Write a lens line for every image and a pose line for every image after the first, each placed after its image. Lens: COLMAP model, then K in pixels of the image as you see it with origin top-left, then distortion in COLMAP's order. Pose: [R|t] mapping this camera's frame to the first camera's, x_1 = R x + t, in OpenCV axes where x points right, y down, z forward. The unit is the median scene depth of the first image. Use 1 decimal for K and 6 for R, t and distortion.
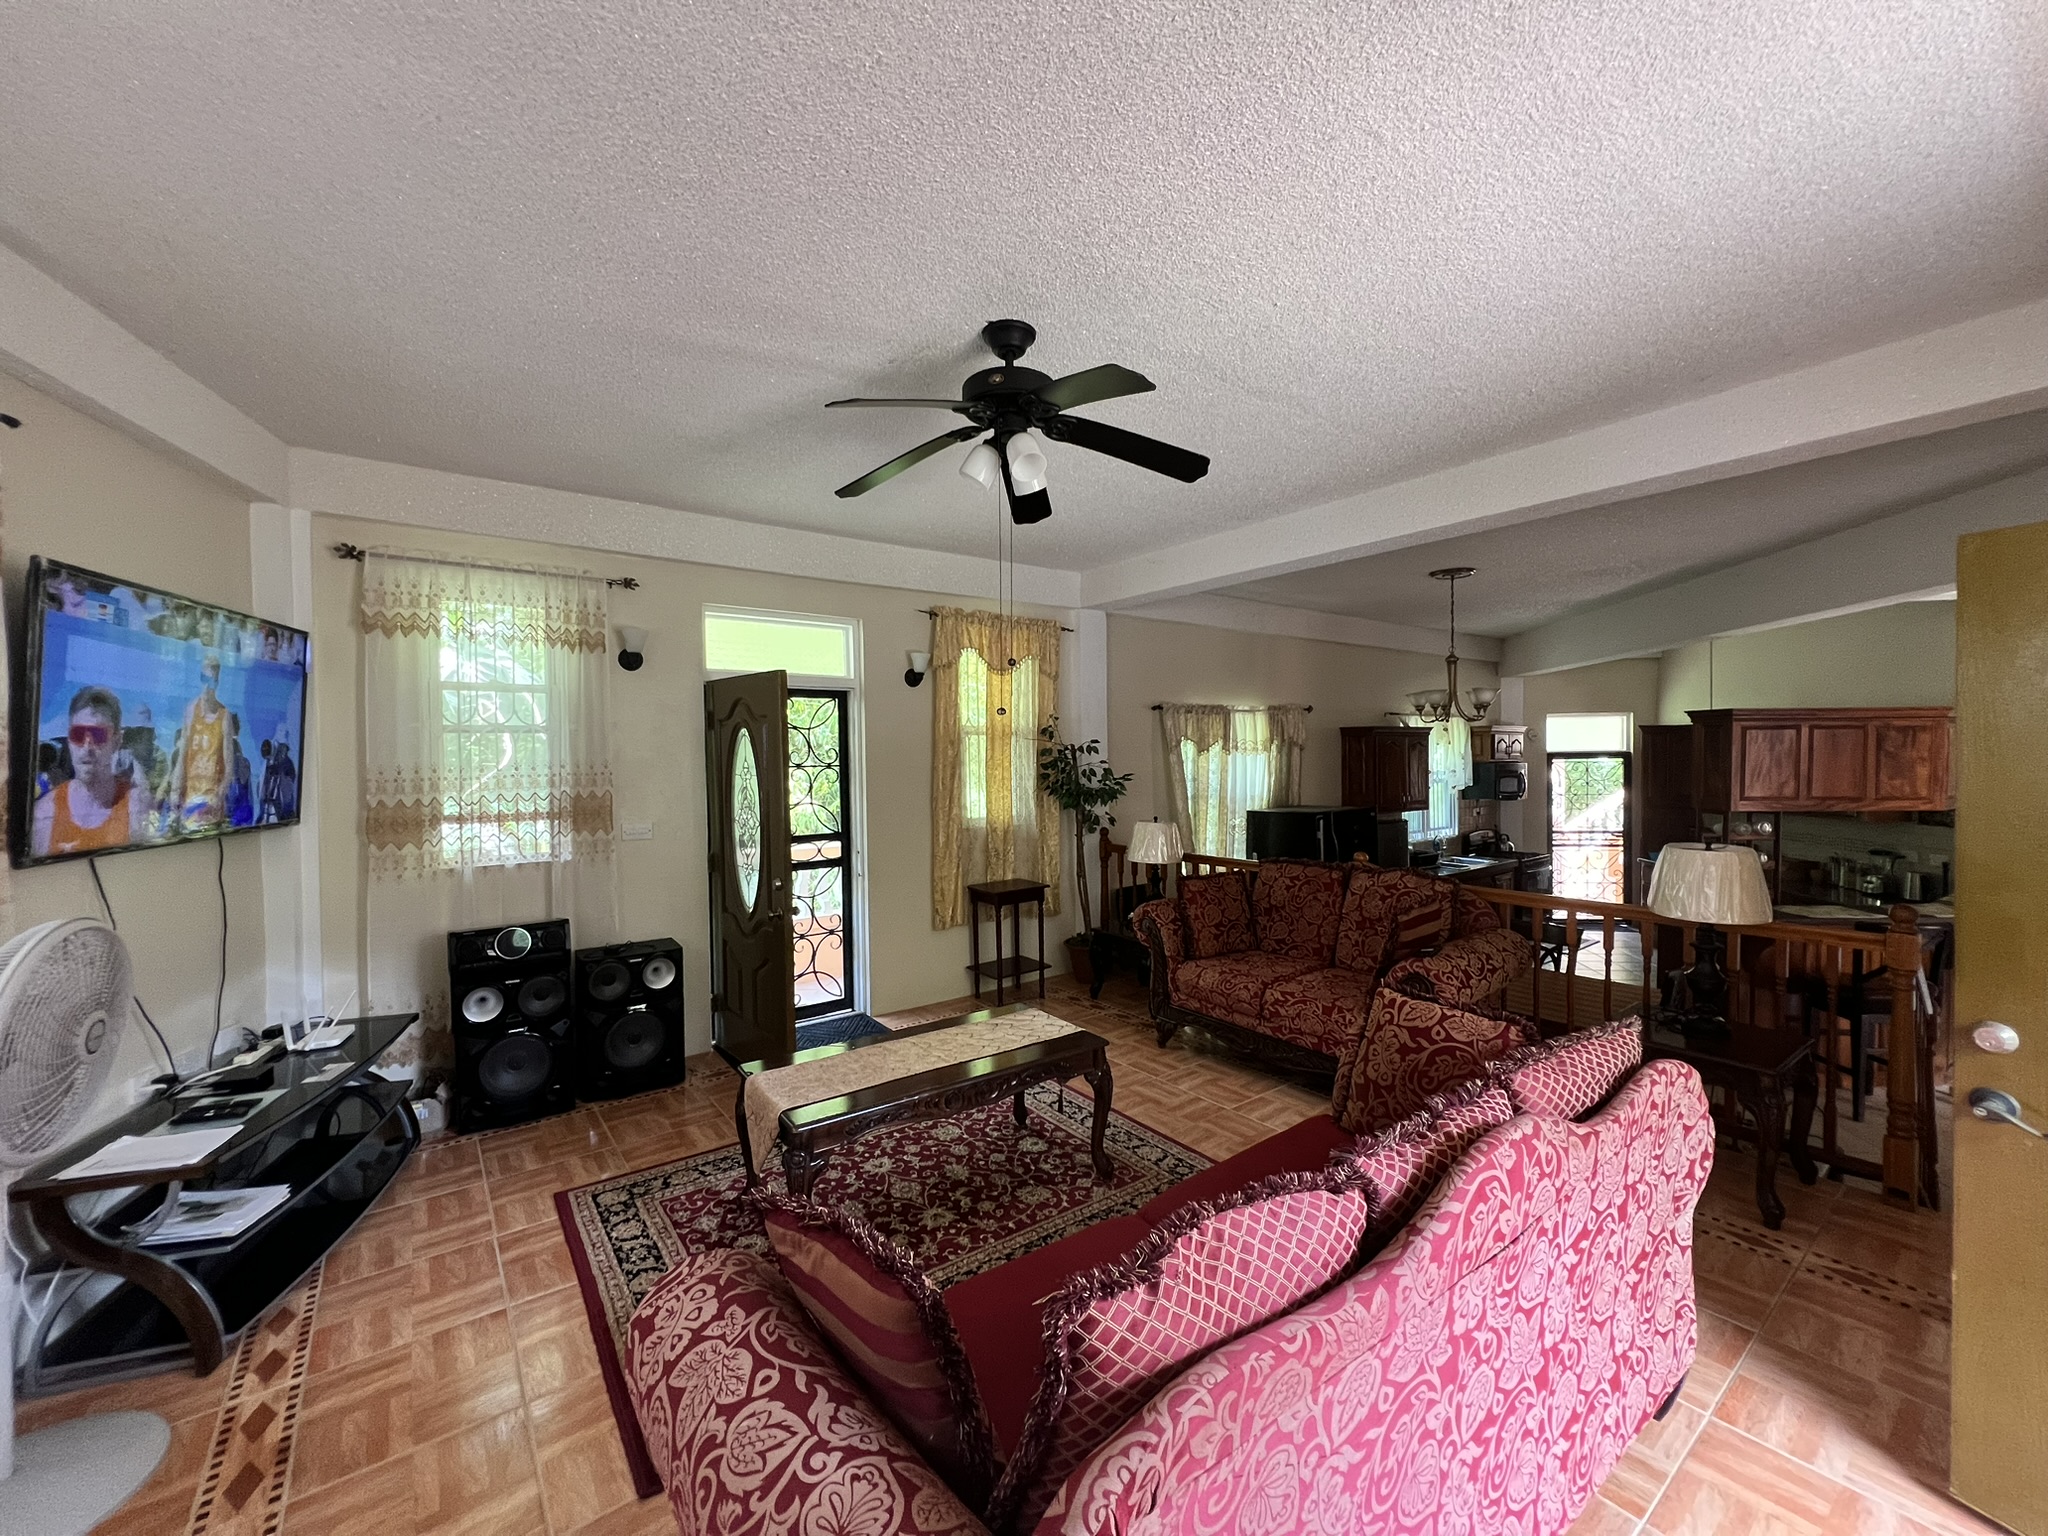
lens RADIAL K [[827.0, 0, 1020.8], [0, 827.0, 776.4], [0, 0, 1]] dist [0.000583, 0.000430]
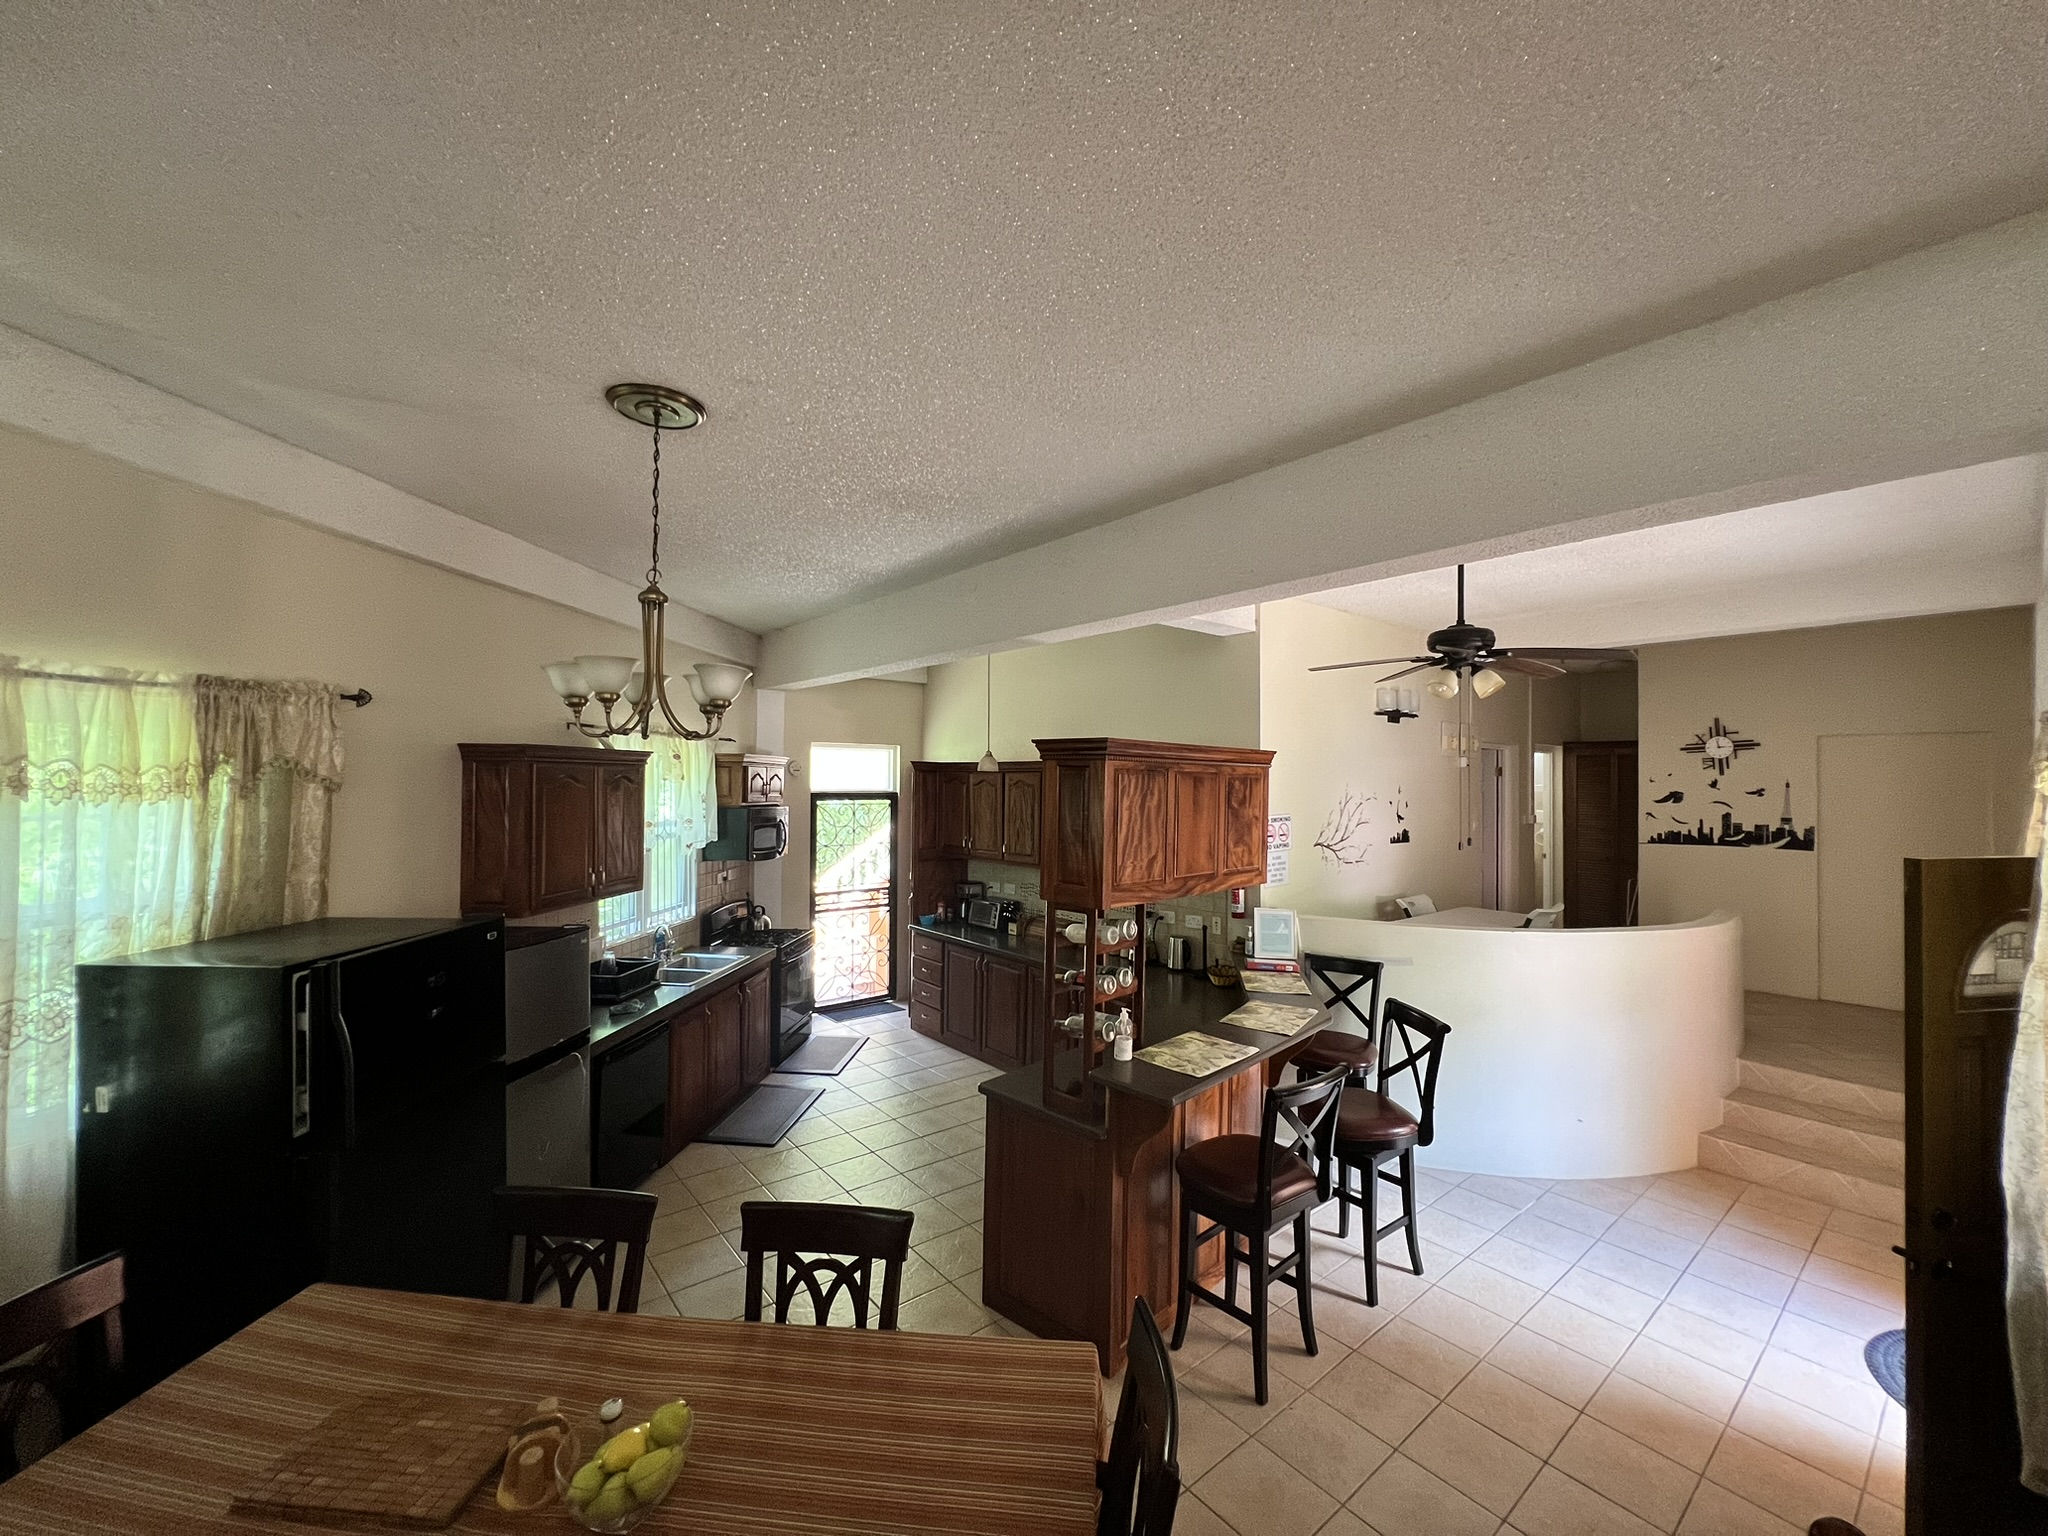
lens RADIAL K [[827.0, 0, 1030.0], [0, 827.0, 768.6], [0, 0, 1]] dist [0.000583, 0.000430]
pose [[0.665731, 0.028520, 0.745647, 0.261555], [0.003186, 0.999152, -0.041061, -0.024342], [-0.746185, 0.029711, 0.665075, 0.443801]]
